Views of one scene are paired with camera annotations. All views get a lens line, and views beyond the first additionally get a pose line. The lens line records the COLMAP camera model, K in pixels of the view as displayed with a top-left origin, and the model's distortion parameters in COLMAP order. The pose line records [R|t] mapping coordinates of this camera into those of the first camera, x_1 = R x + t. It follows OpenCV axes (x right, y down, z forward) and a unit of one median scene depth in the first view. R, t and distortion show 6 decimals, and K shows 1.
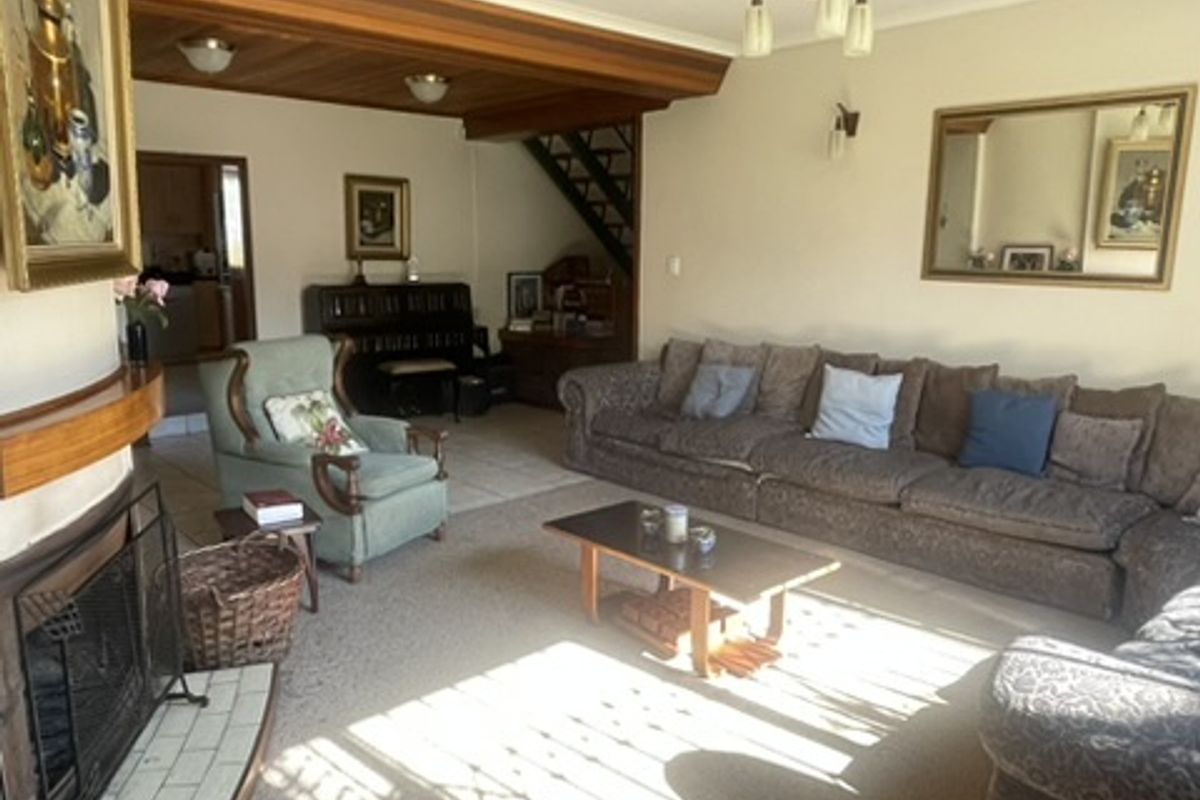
lens RADIAL K [[892.5, 0, 600.4], [0, 892.5, 400.7], [0, 0, 1]] dist [0.001202, -0.001810]
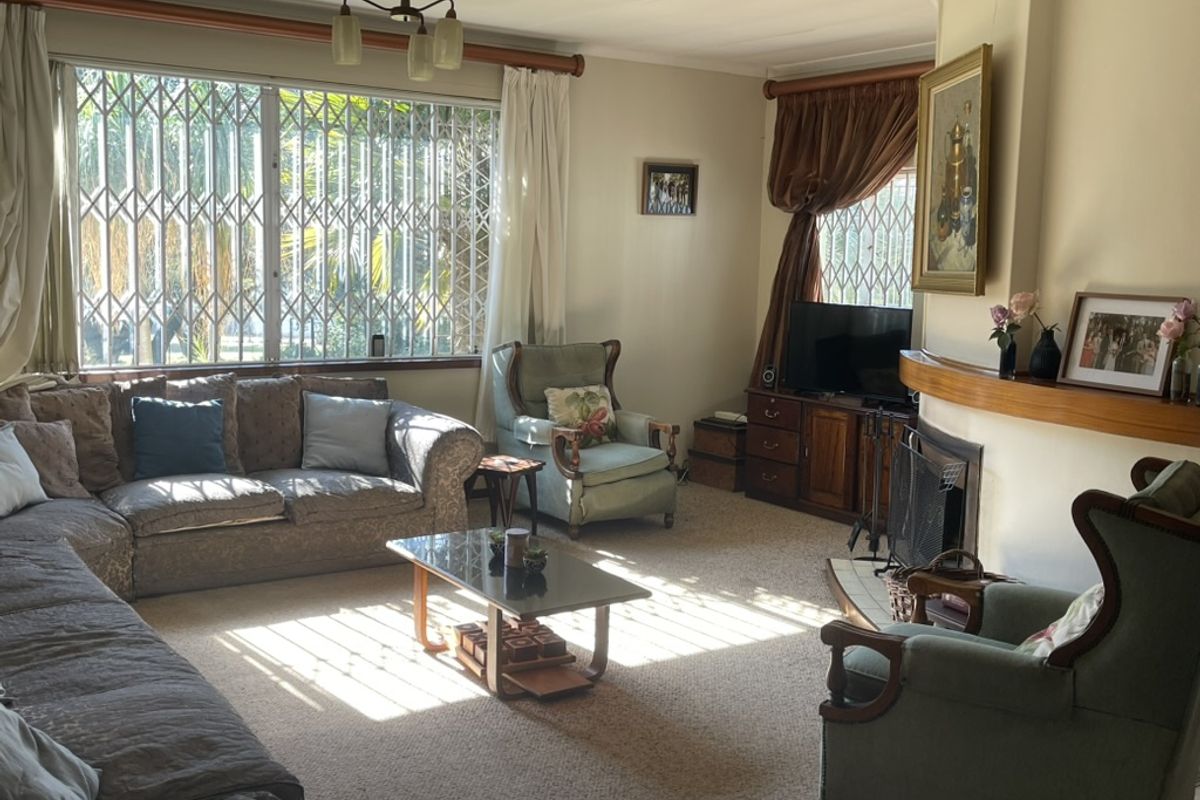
lens RADIAL K [[1188.1, 0, 599.4], [0, 1188.1, 397.2], [0, 0, 1]] dist [0.003656, 0.000000]
pose [[-0.989408, -0.049131, 0.136592, -0.250483], [-0.006986, 0.956007, 0.293261, -0.579749], [-0.144991, 0.289201, -0.946224, 3.171348]]
